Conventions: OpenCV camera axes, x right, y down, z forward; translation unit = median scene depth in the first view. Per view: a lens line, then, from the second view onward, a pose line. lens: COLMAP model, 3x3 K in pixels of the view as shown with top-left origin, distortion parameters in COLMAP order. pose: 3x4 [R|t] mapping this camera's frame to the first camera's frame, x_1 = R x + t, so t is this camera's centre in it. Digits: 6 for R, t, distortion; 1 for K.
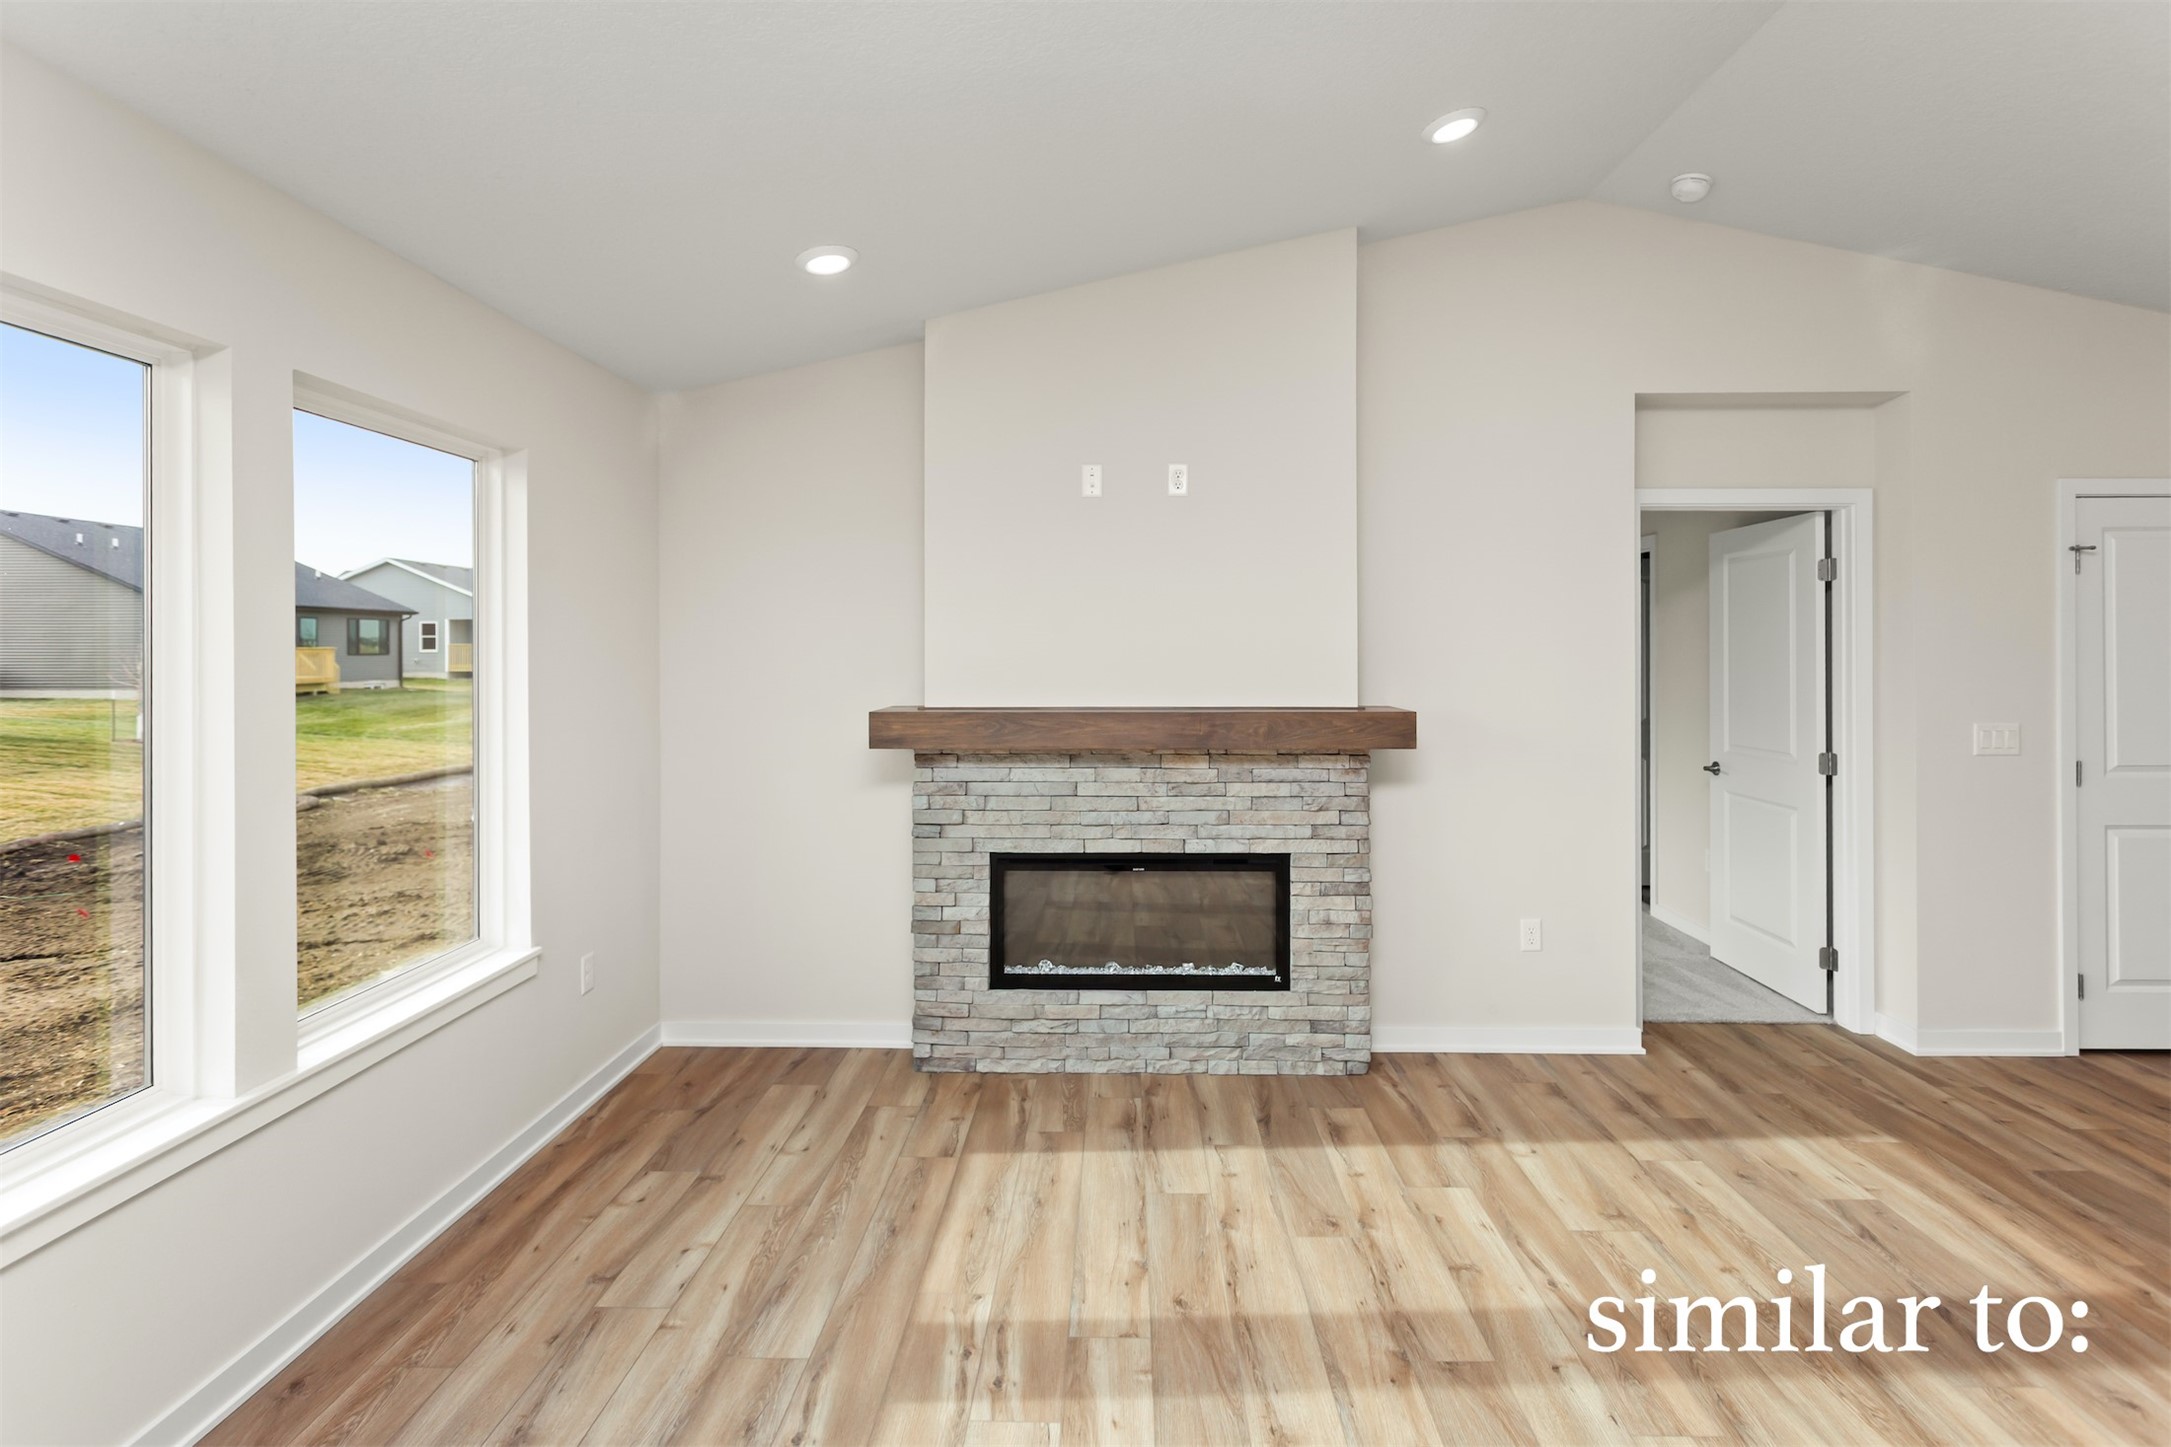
lens RADIAL K [[1052.8, 0, 1100.8], [0, 1052.8, 645.8], [0, 0, 1]] dist [-0.000438, 0.000644]
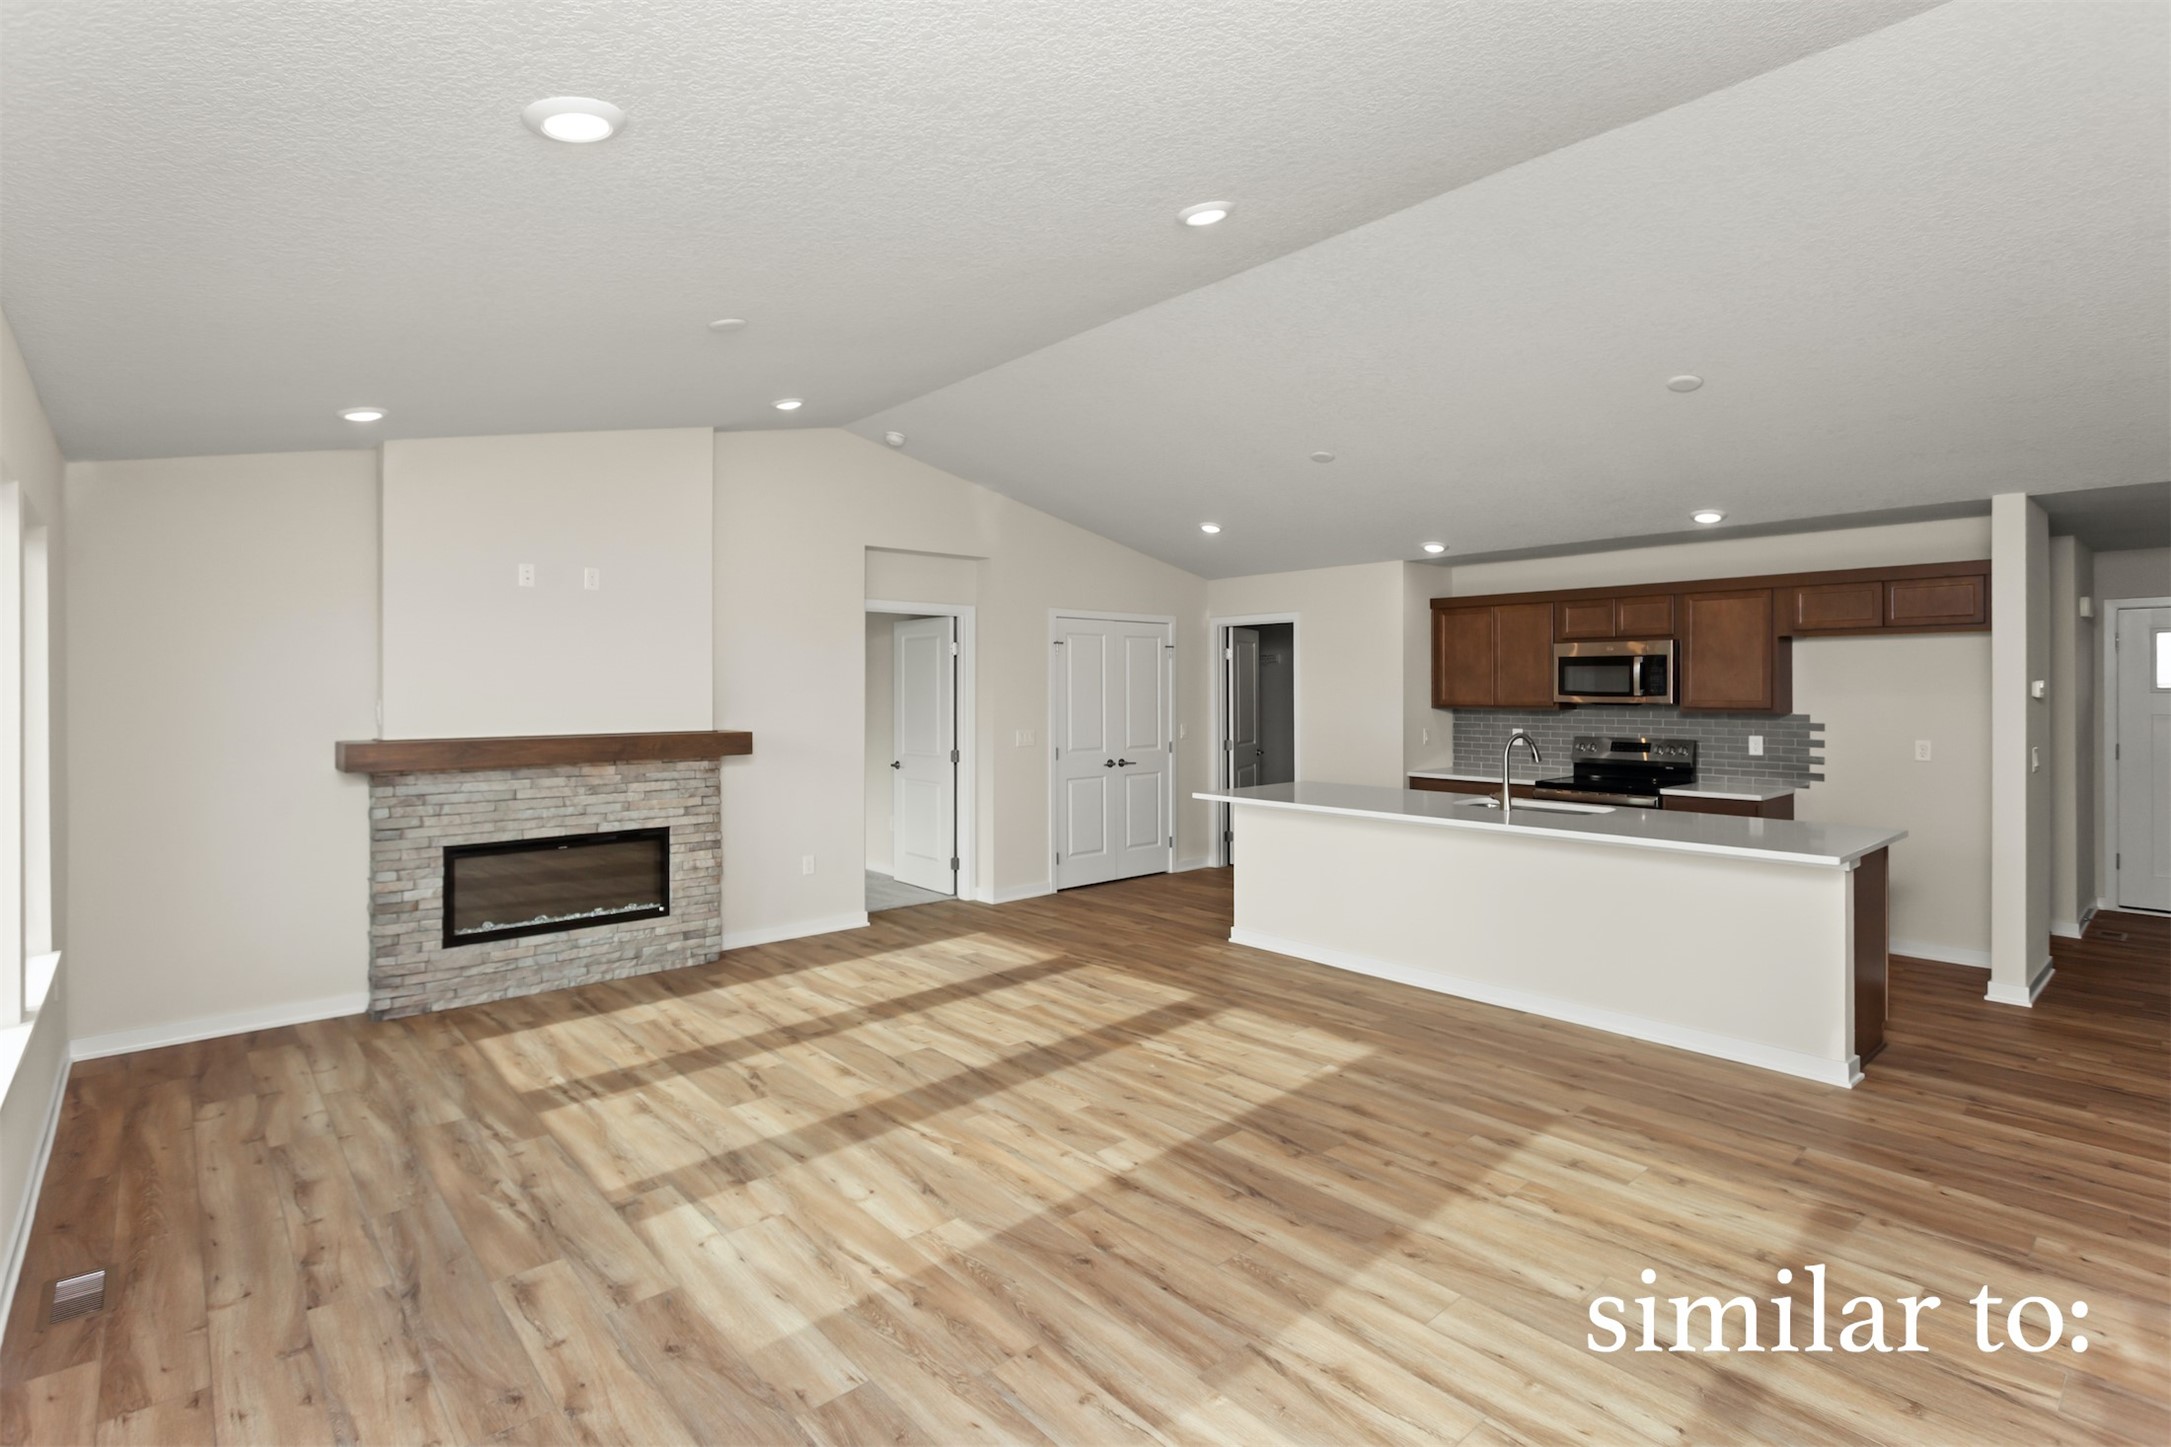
lens RADIAL K [[1040.4, 0, 1093.7], [0, 1040.4, 676.8], [0, 0, 1]] dist [-0.003374, 0.001019]
pose [[0.731103, 0.007317, 0.682228, -0.408308], [0.000027, 0.999942, -0.010753, -0.005892], [-0.682267, 0.007880, 0.731060, -0.541020]]
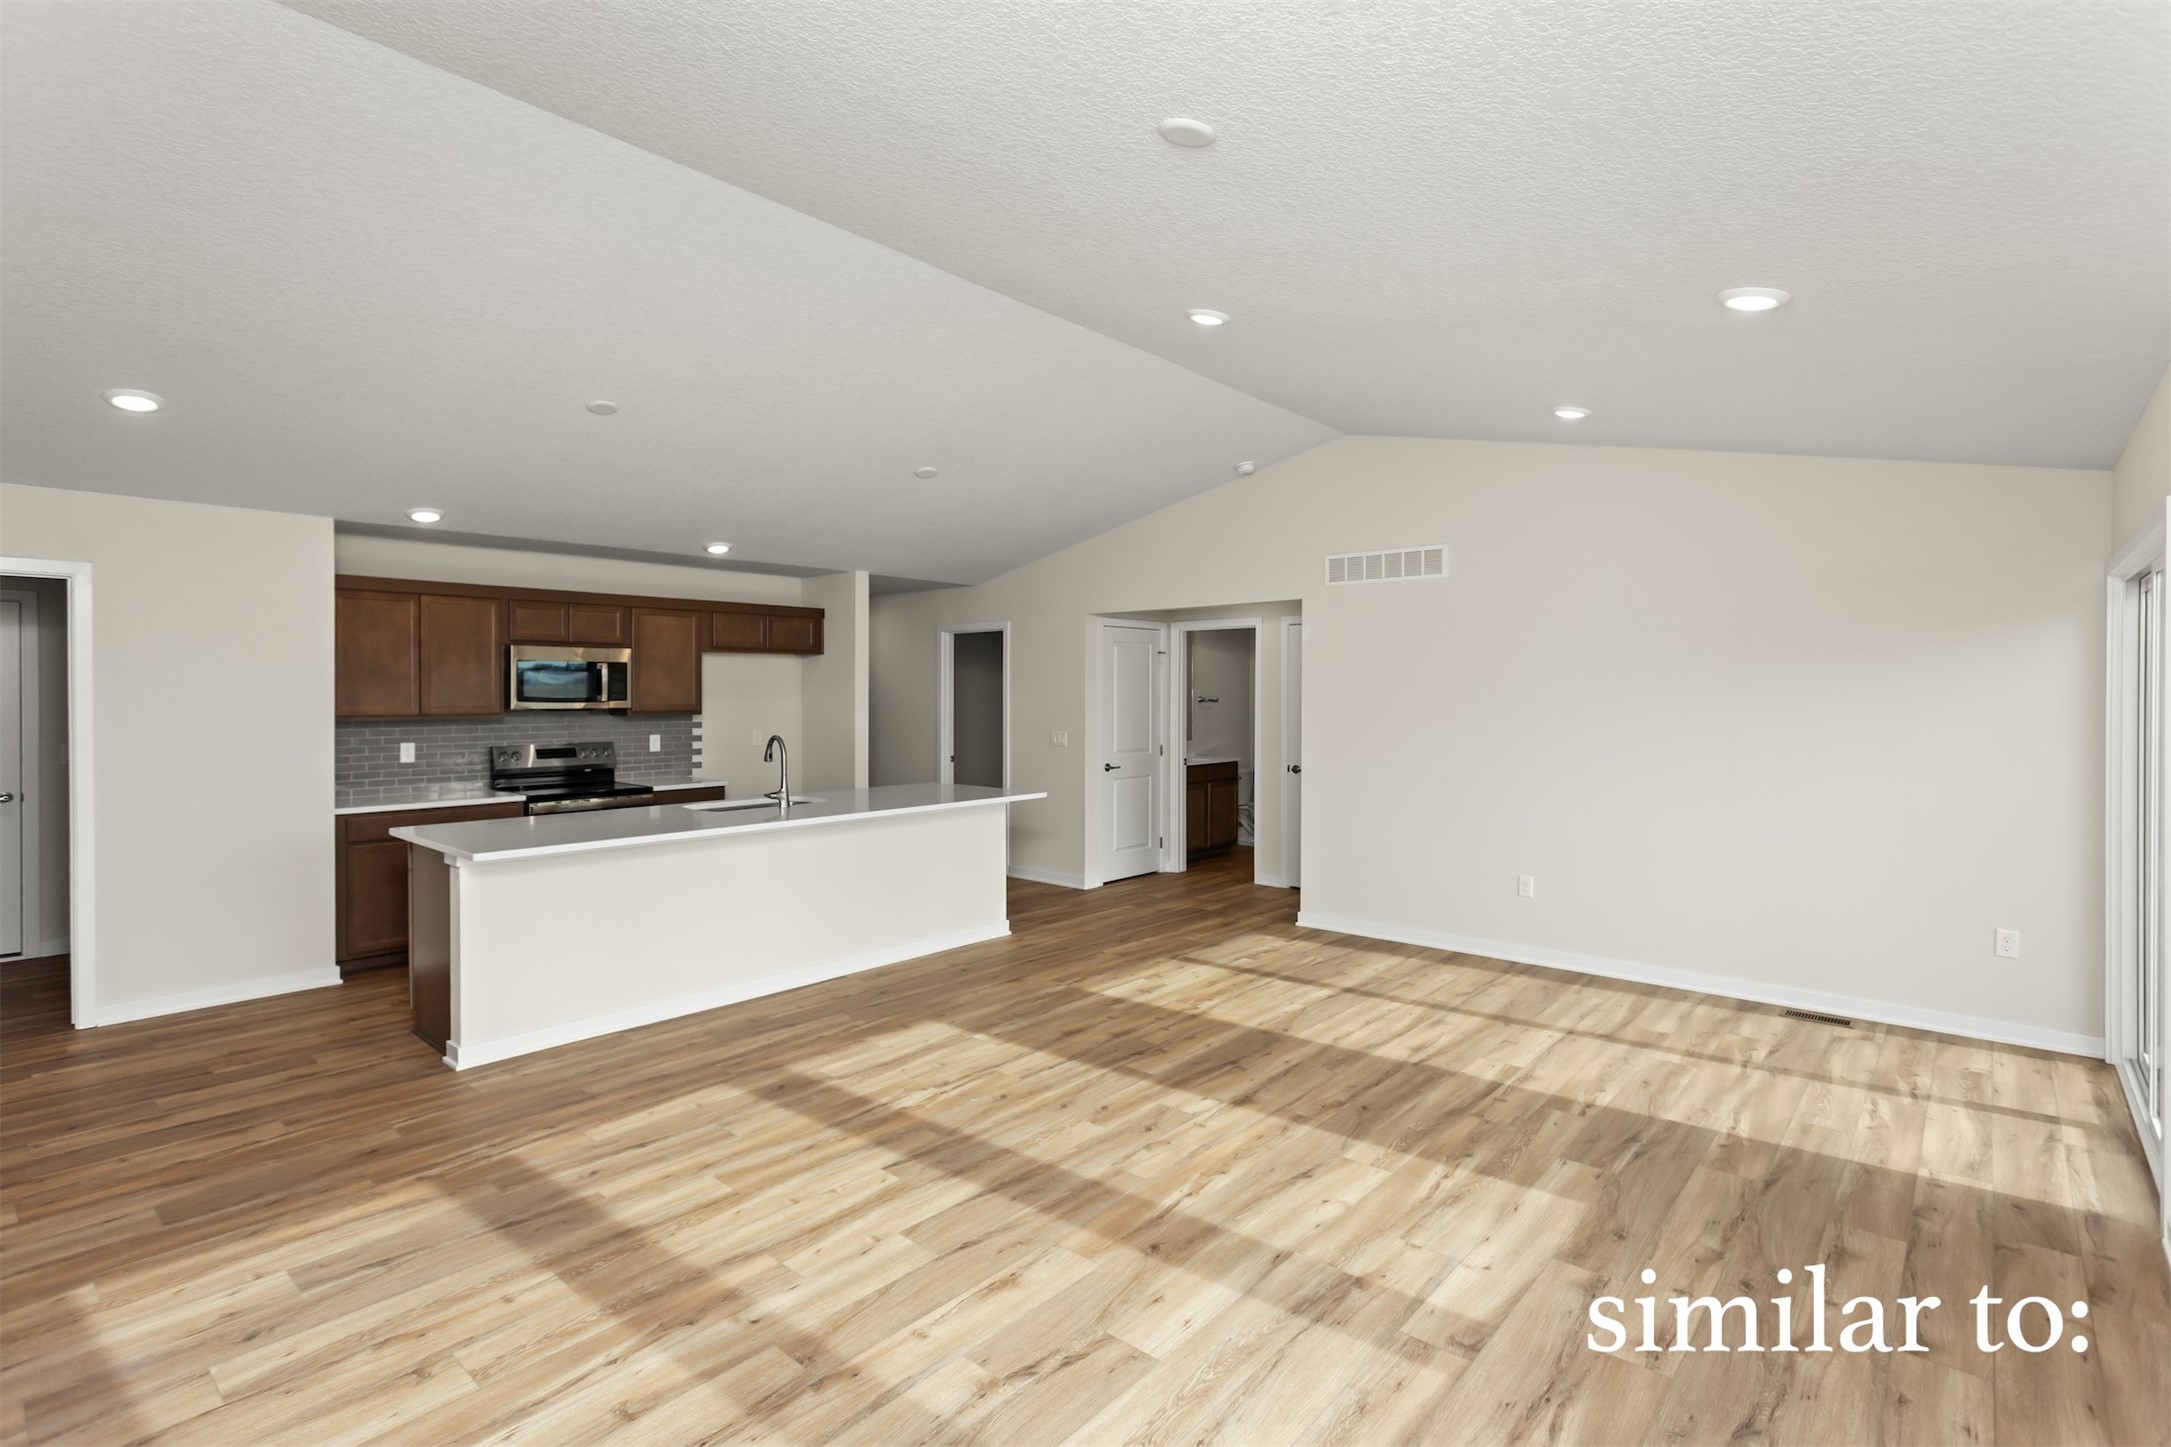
lens RADIAL K [[1037.3, 0, 1096.4], [0, 1037.3, 698.7], [0, 0, 1]] dist [0.001806, 0.000687]
pose [[-0.771968, -0.004062, 0.635649, -0.349388], [0.000038, 0.999979, 0.006436, -0.008247], [-0.635662, 0.004992, -0.771951, 0.970892]]
